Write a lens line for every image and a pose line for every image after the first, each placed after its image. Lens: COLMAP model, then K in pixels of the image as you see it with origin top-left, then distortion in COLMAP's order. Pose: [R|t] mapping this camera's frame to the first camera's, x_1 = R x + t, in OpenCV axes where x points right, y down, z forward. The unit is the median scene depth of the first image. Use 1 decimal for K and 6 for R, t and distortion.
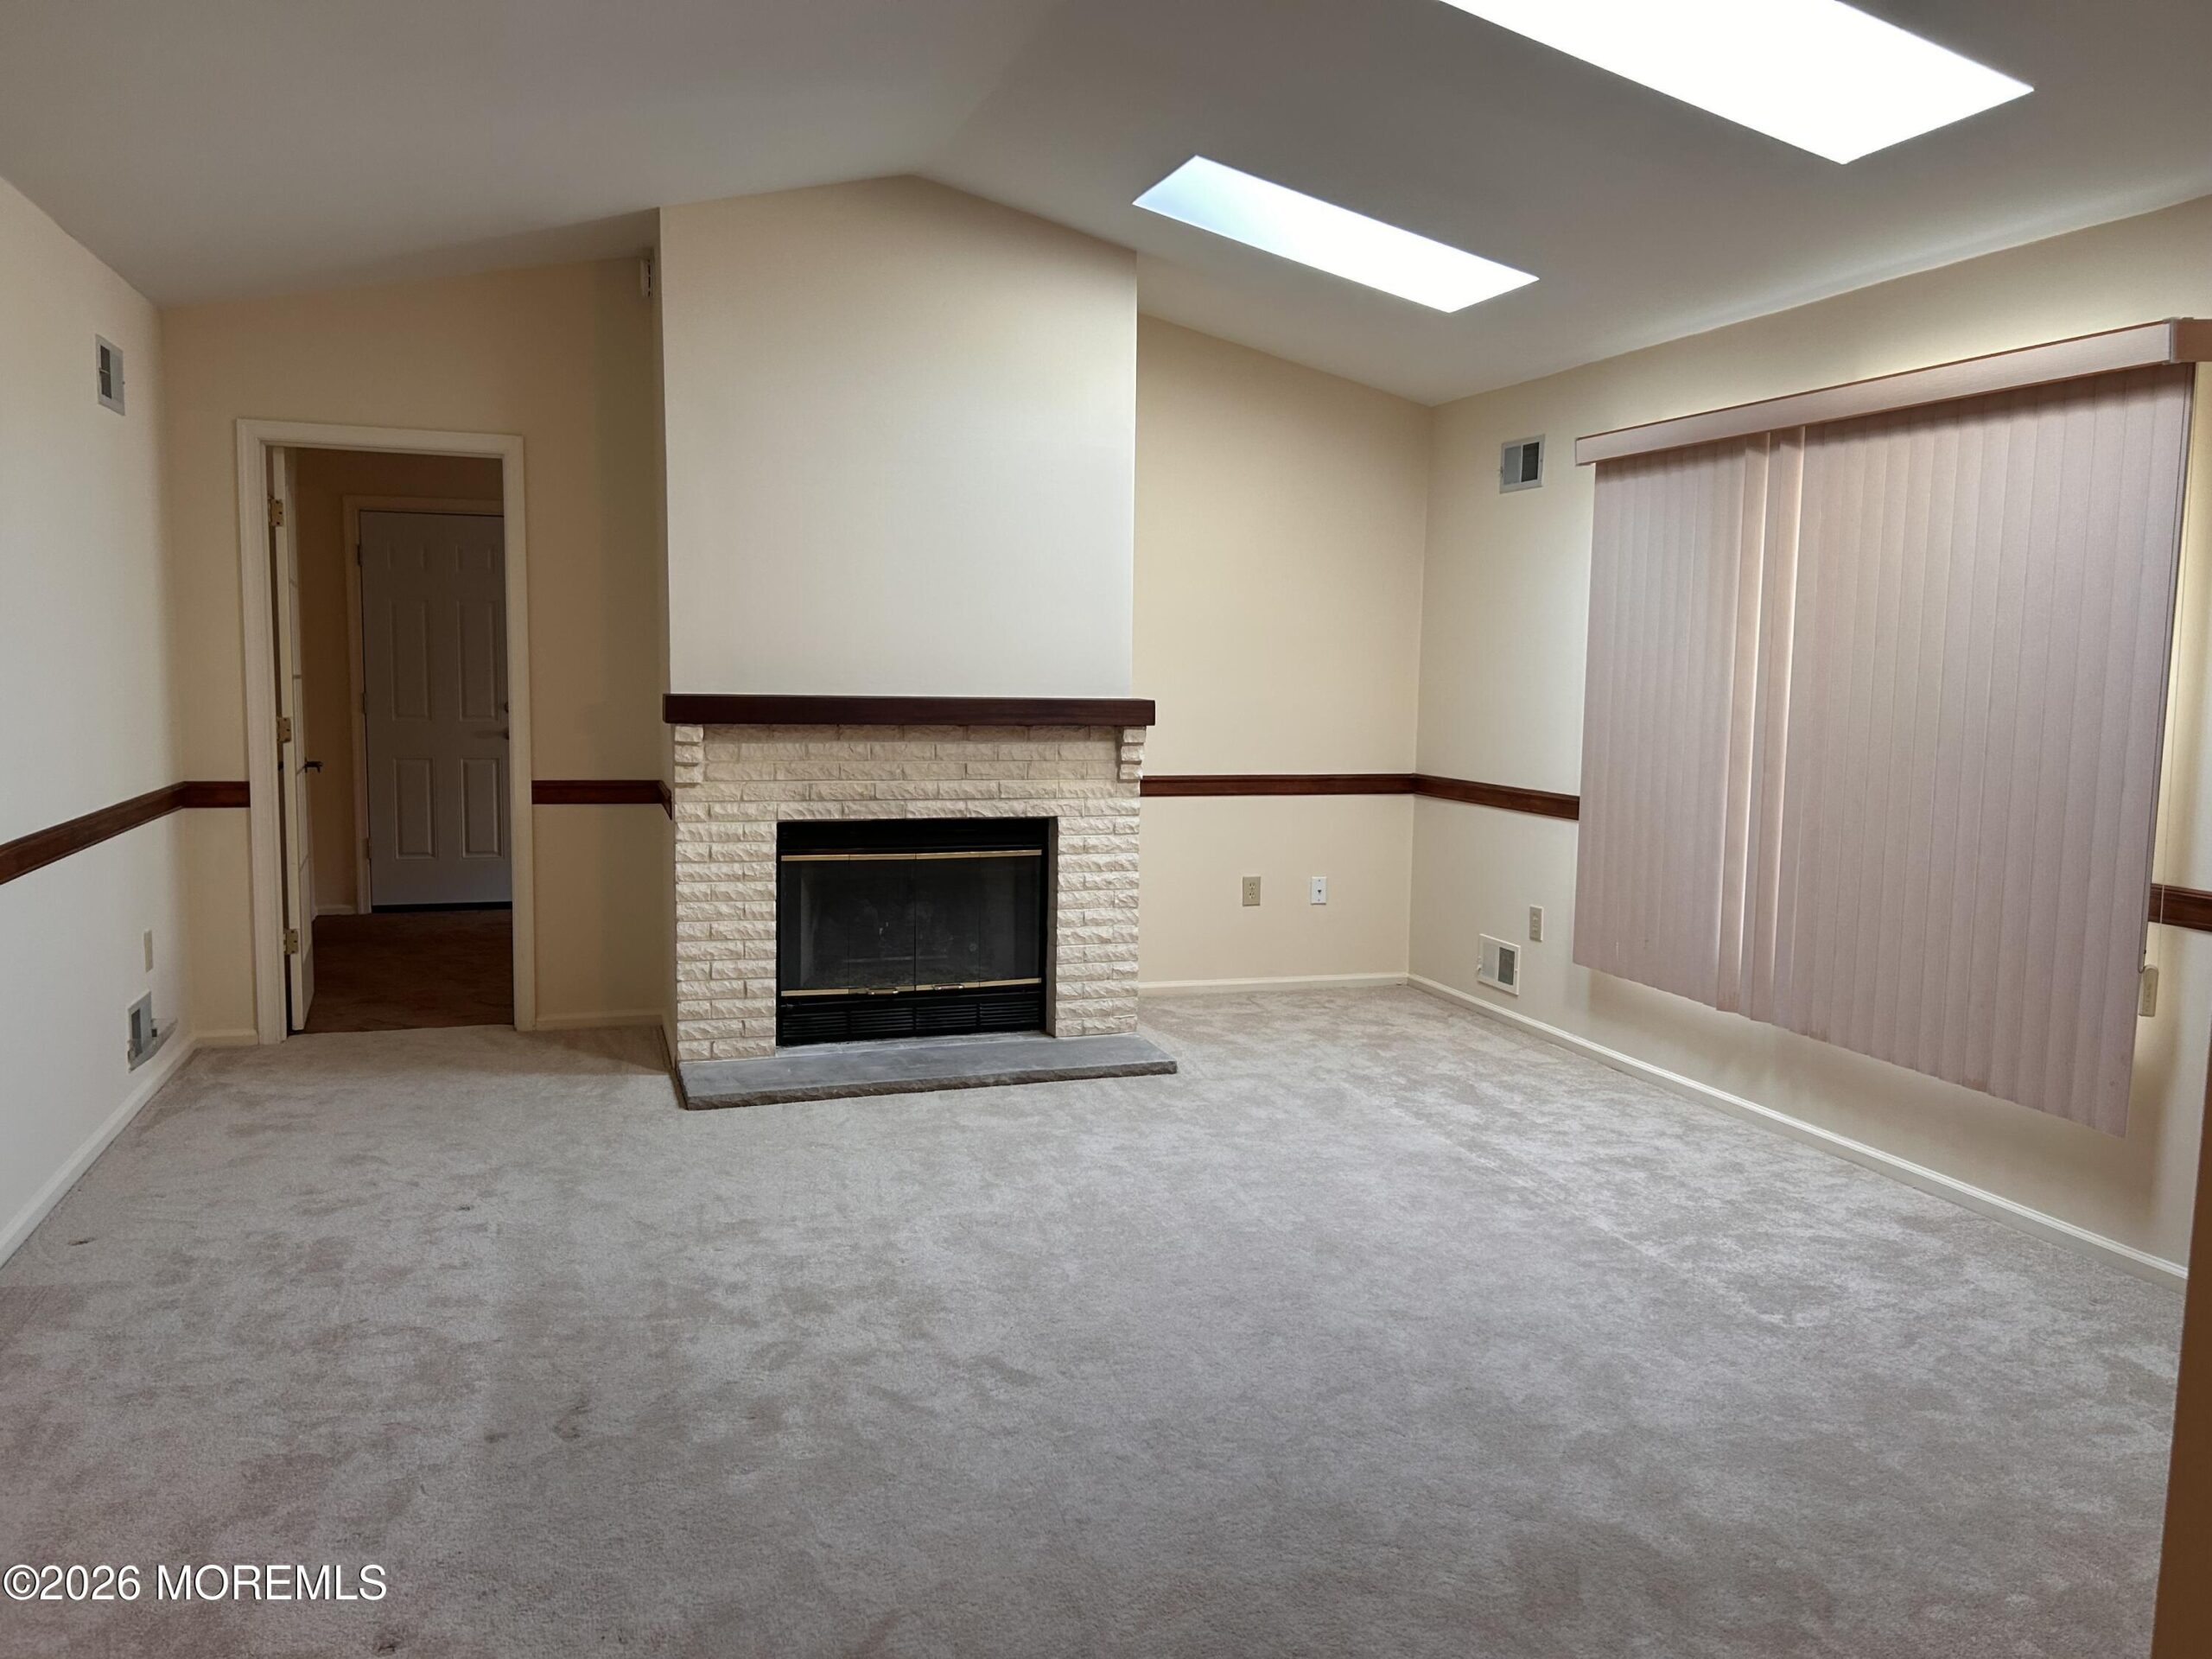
lens RADIAL K [[1670.8, 0, 1117.2], [0, 1670.8, 829.6], [0, 0, 1]] dist [0.030158, -0.021860]
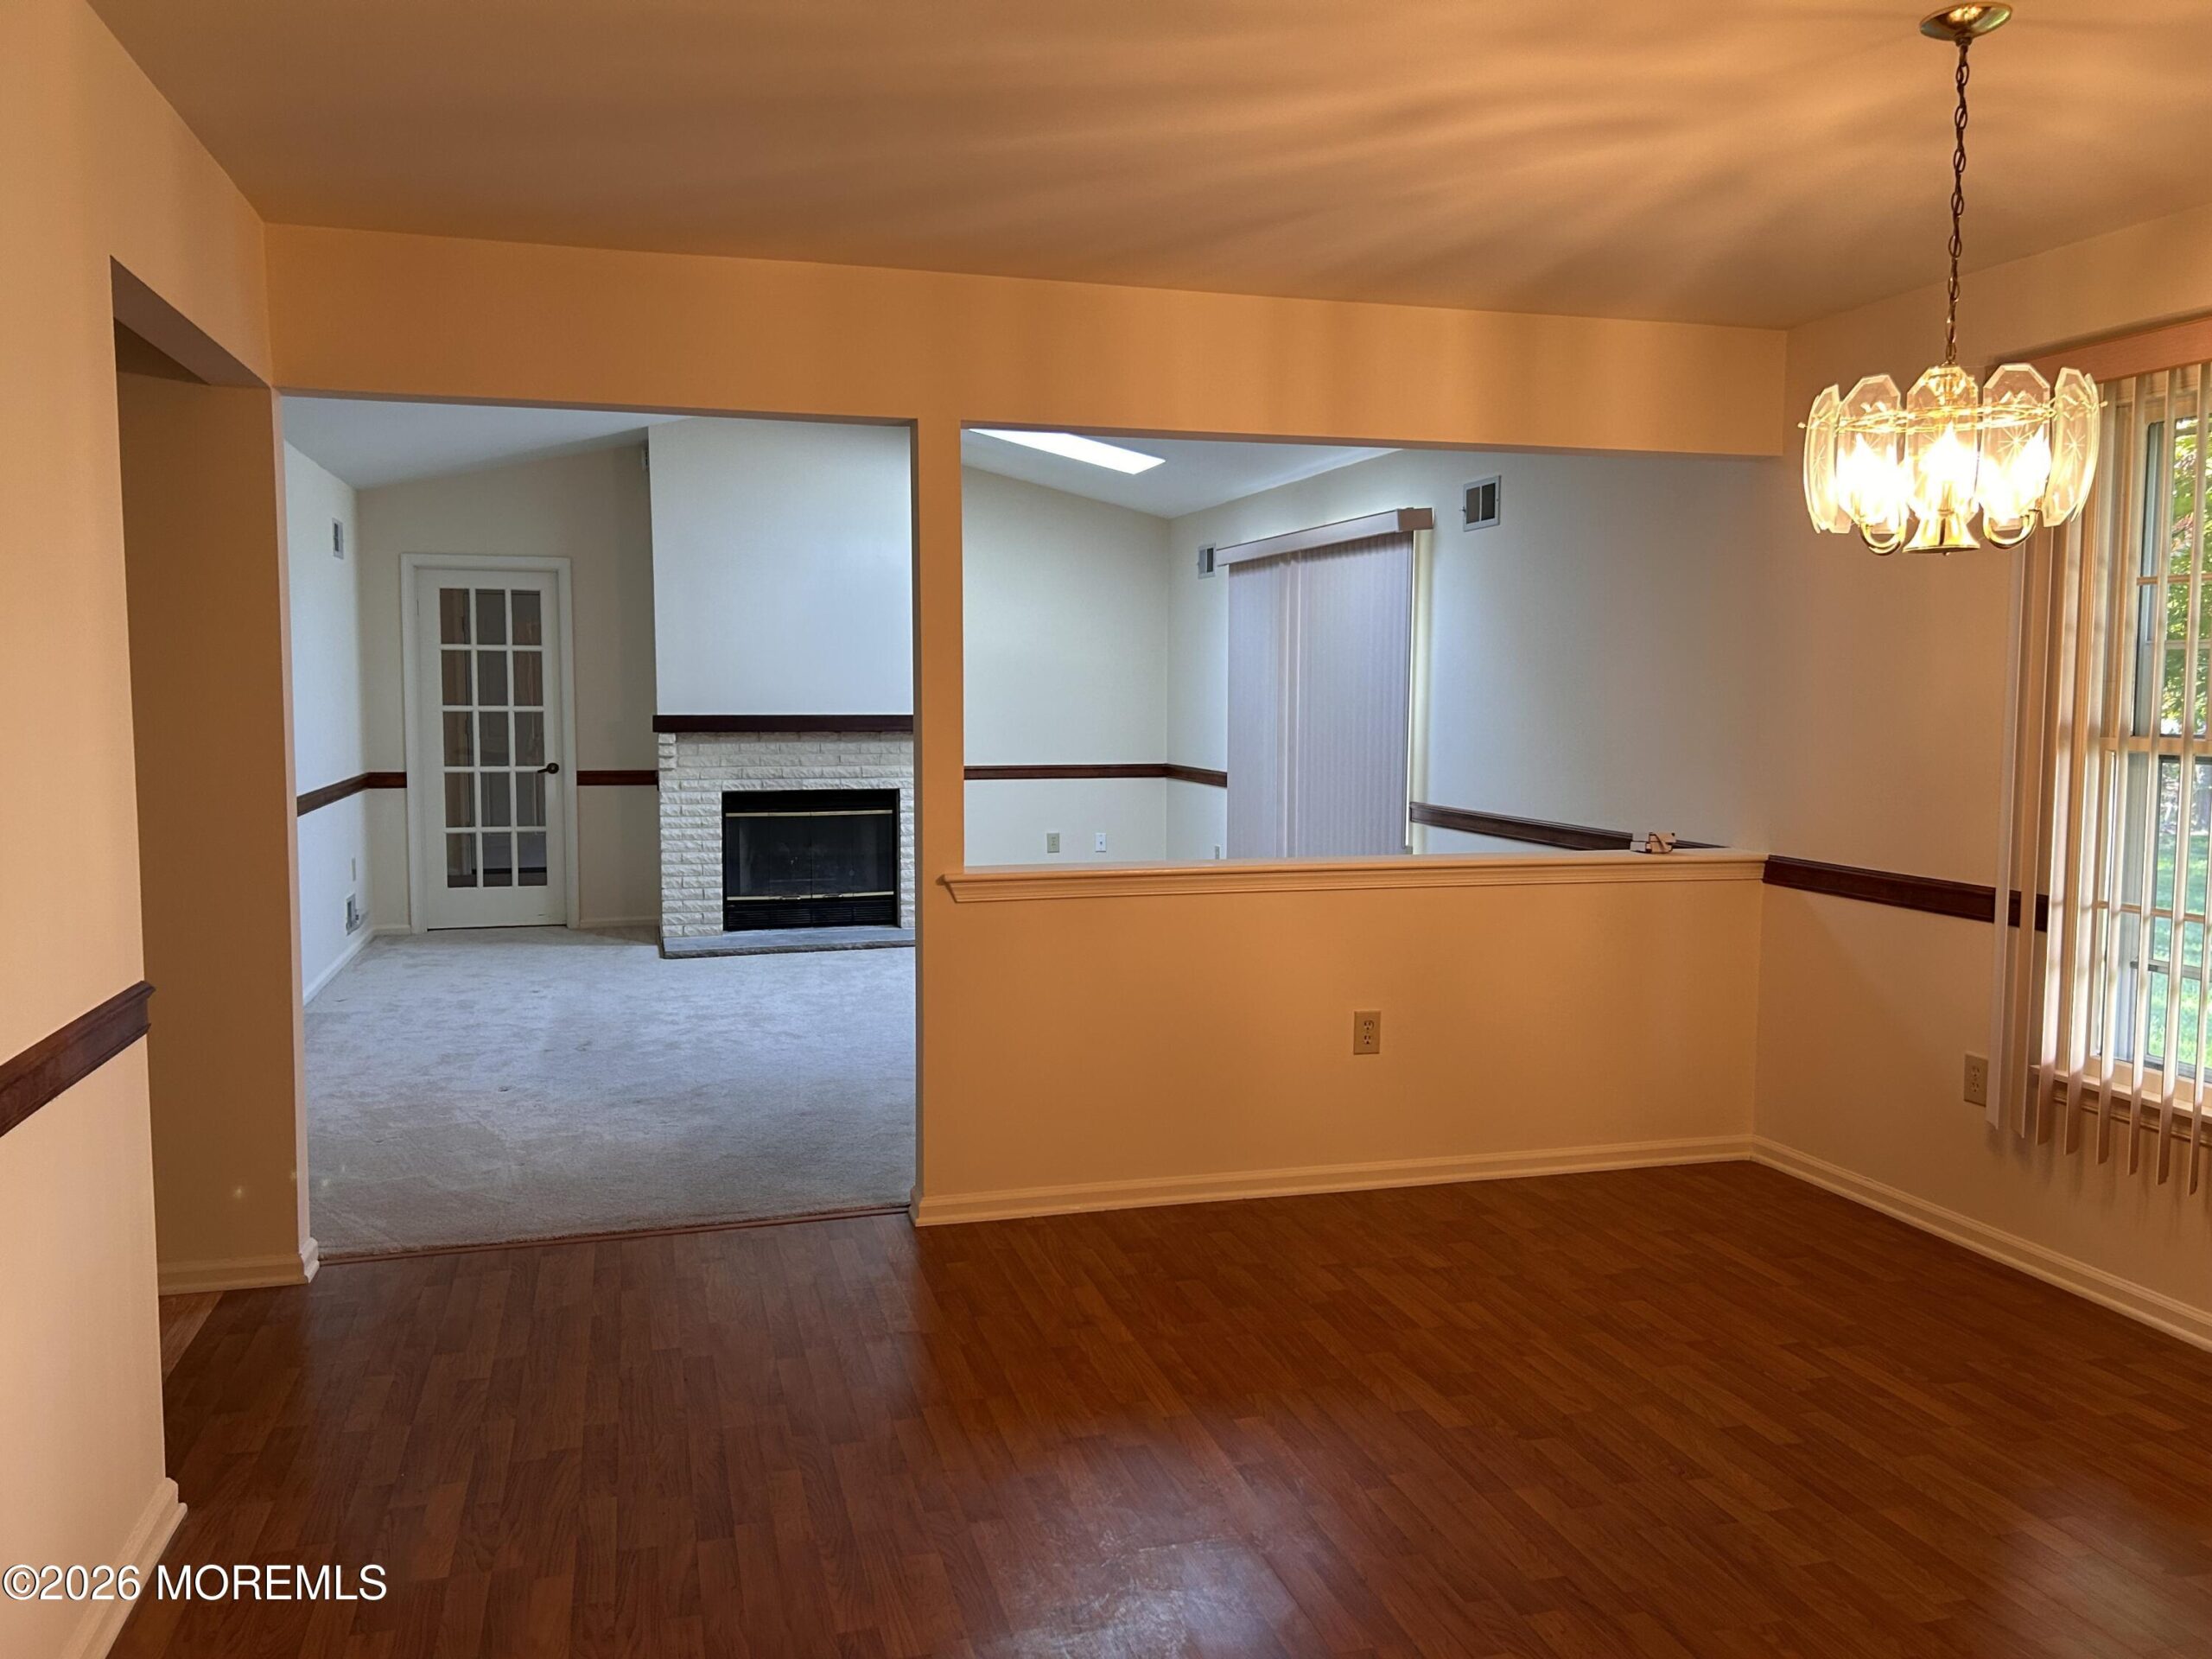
lens RADIAL K [[1670.8, 0, 1102.7], [0, 1670.8, 820.8], [0, 0, 1]] dist [0.030158, -0.021860]
pose [[0.998844, -0.010794, -0.046846, 0.246595], [0.009814, 0.999729, -0.021092, 0.062003], [0.047061, 0.020607, 0.998679, -0.622652]]
